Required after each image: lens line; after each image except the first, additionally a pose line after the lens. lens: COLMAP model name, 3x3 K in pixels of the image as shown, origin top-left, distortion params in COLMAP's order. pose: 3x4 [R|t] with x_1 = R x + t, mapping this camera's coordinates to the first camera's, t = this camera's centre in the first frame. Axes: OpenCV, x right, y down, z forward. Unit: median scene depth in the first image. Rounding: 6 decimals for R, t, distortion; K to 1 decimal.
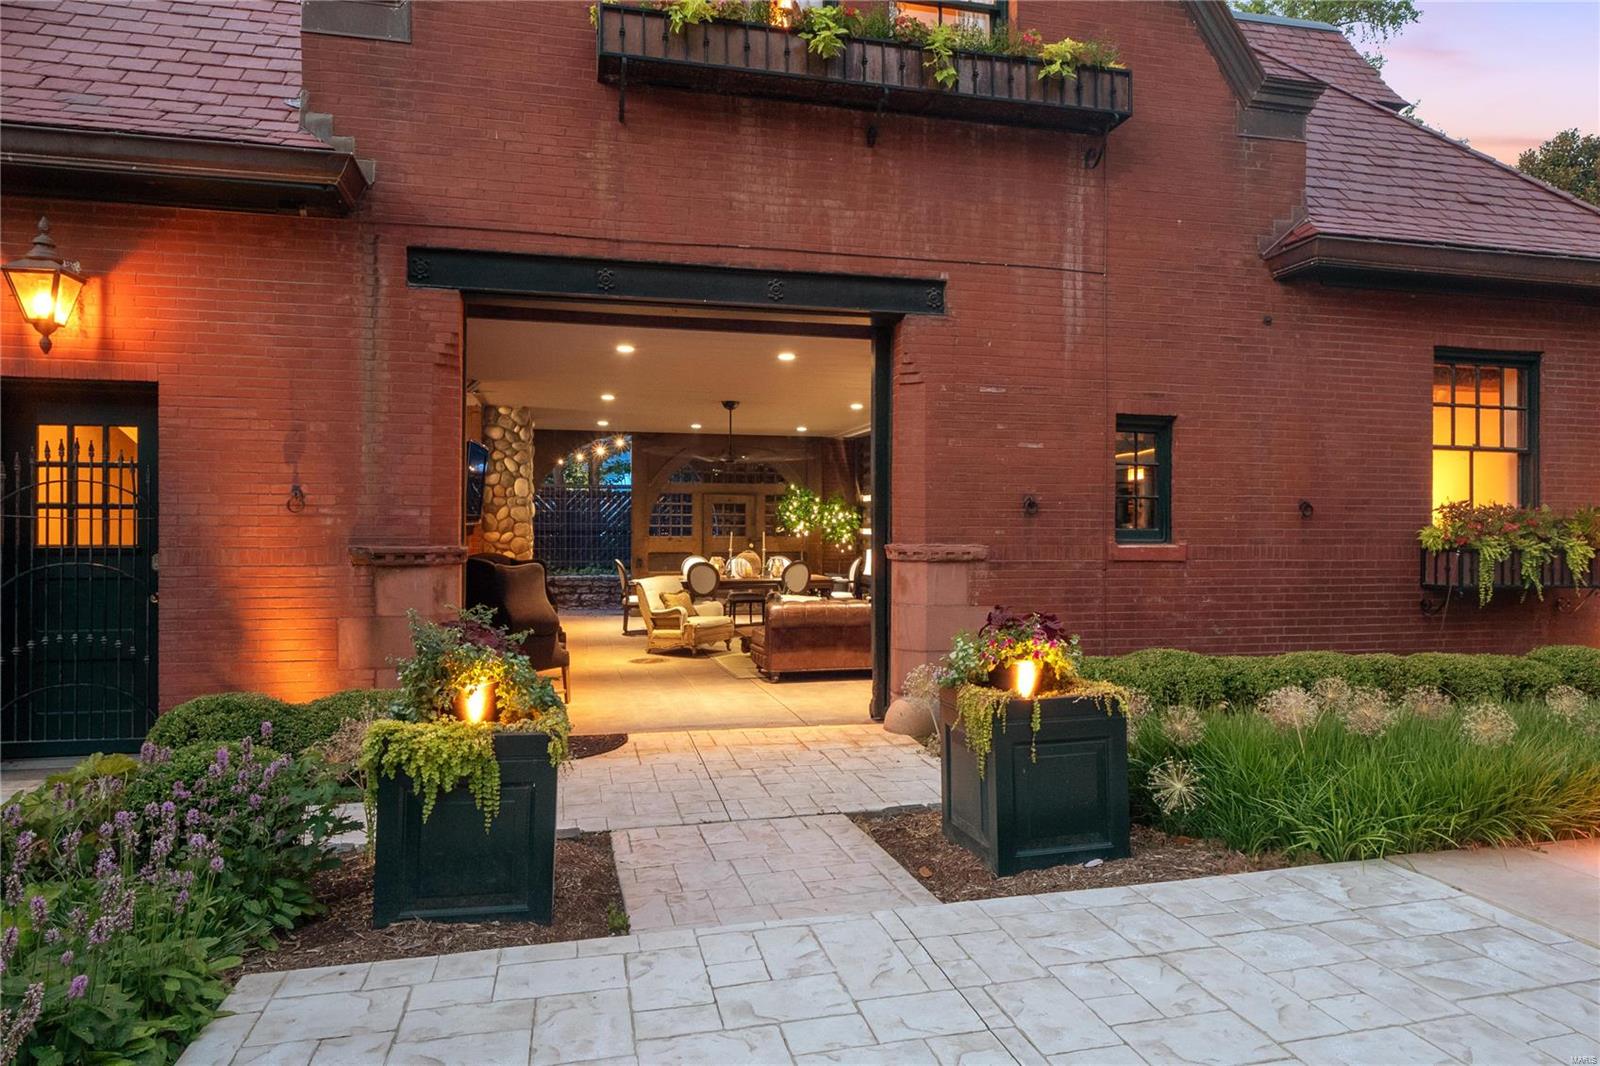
lens RADIAL K [[974.2, 0, 800.0], [0, 974.2, 533.0], [0, 0, 1]] dist [0.000267, -0.000568]
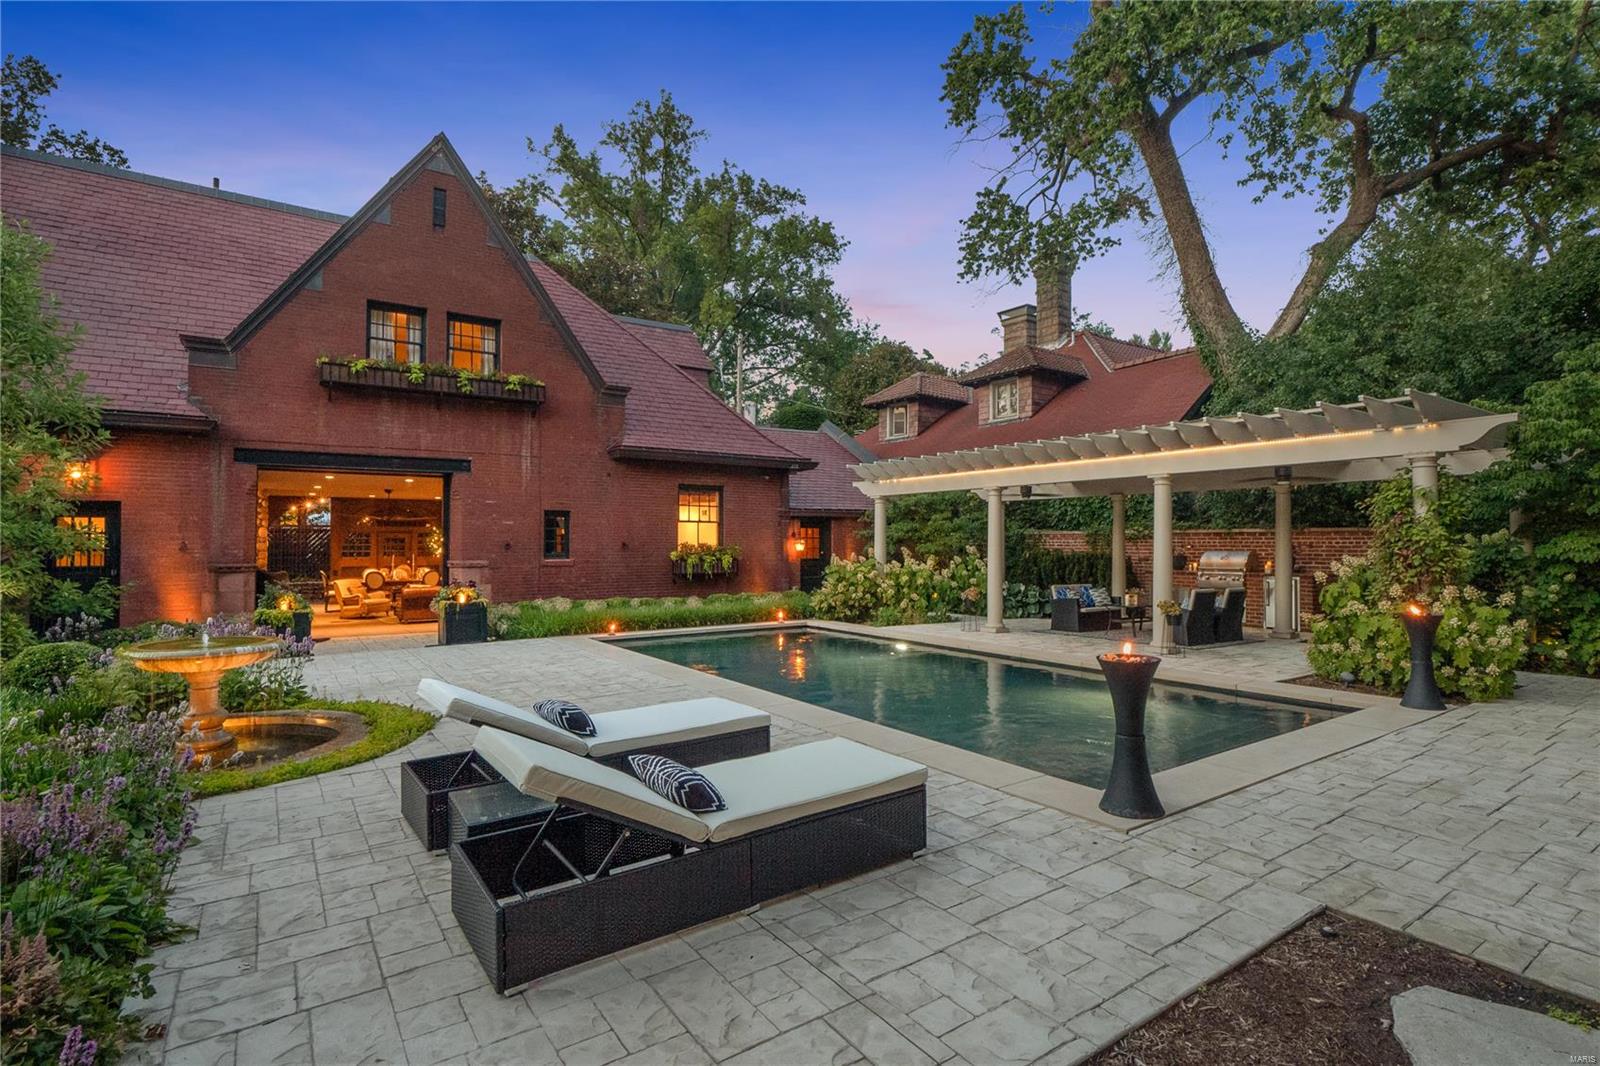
lens RADIAL K [[786.5, 0, 811.0], [0, 786.5, 524.7], [0, 0, 1]] dist [0.001644, -0.012237]
pose [[0.928149, 0.002642, 0.372200, 0.202425], [0.008554, 0.999559, -0.028426, -0.016161], [-0.372112, 0.029568, 0.927717, -1.245060]]
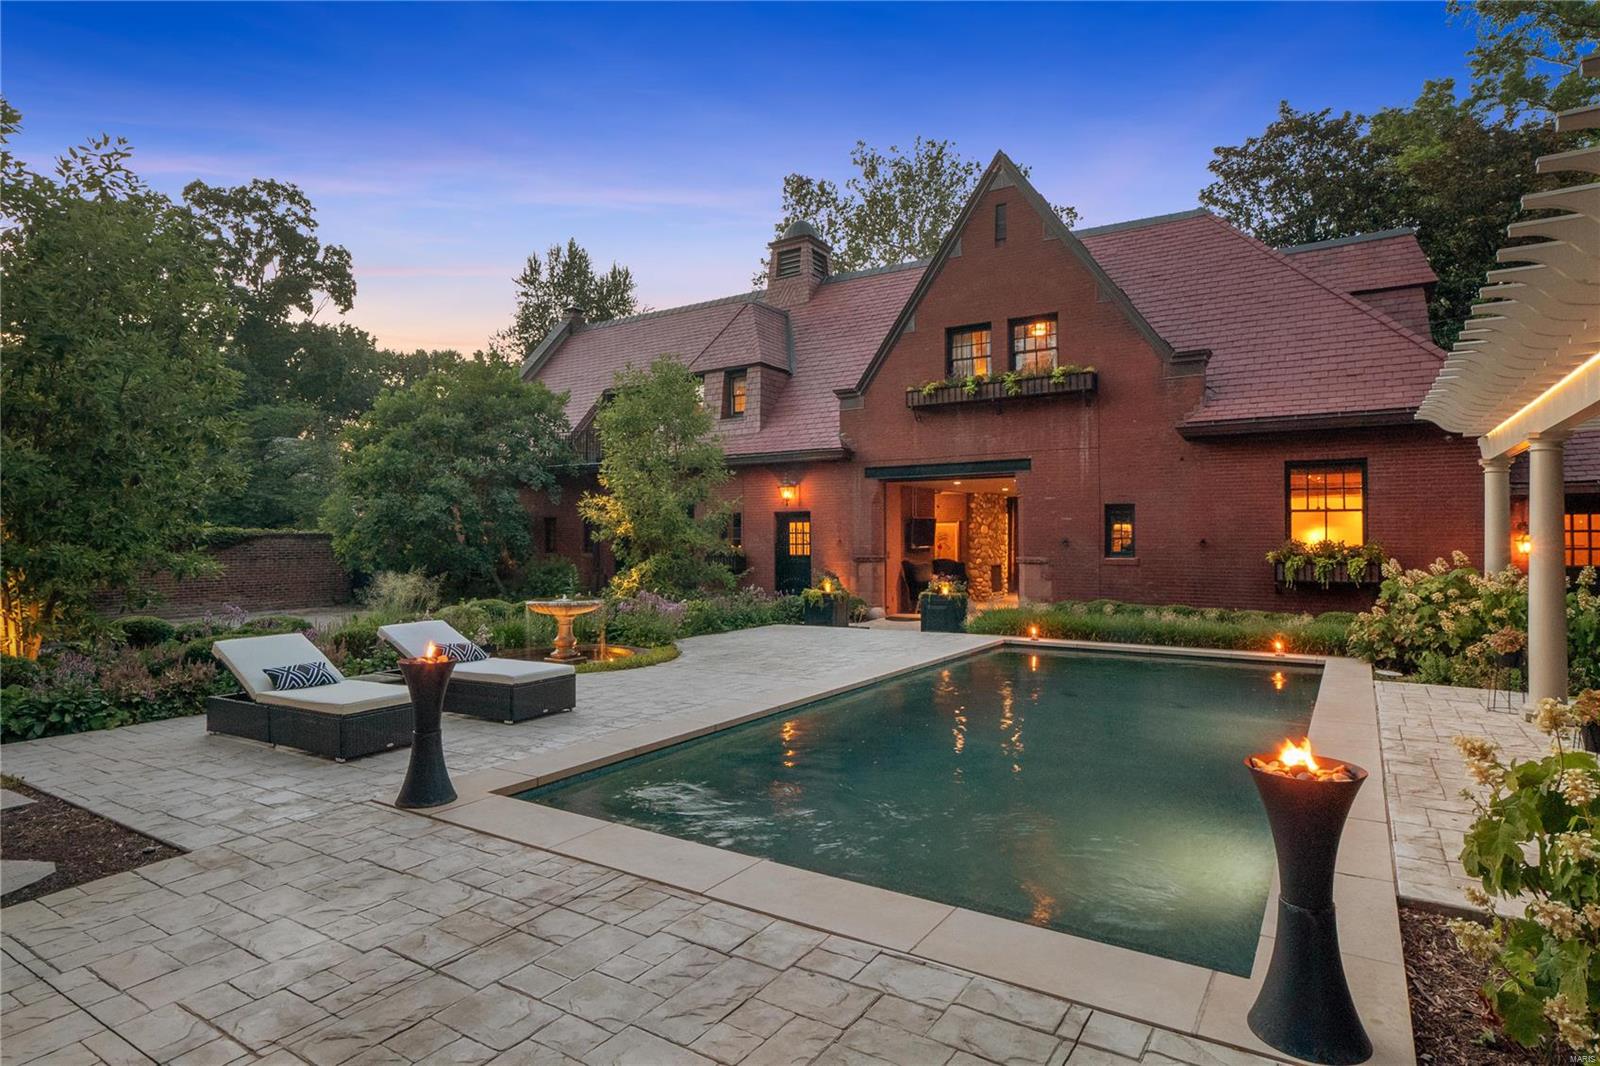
lens RADIAL K [[862.5, 0, 800.0], [0, 862.5, 533.0], [0, 0, 1]] dist [0.000406, -0.000371]
pose [[0.687081, -0.009787, -0.726515, 1.371423], [0.001085, 0.999922, -0.012443, -0.024132], [0.726580, 0.007761, 0.687038, -1.040020]]
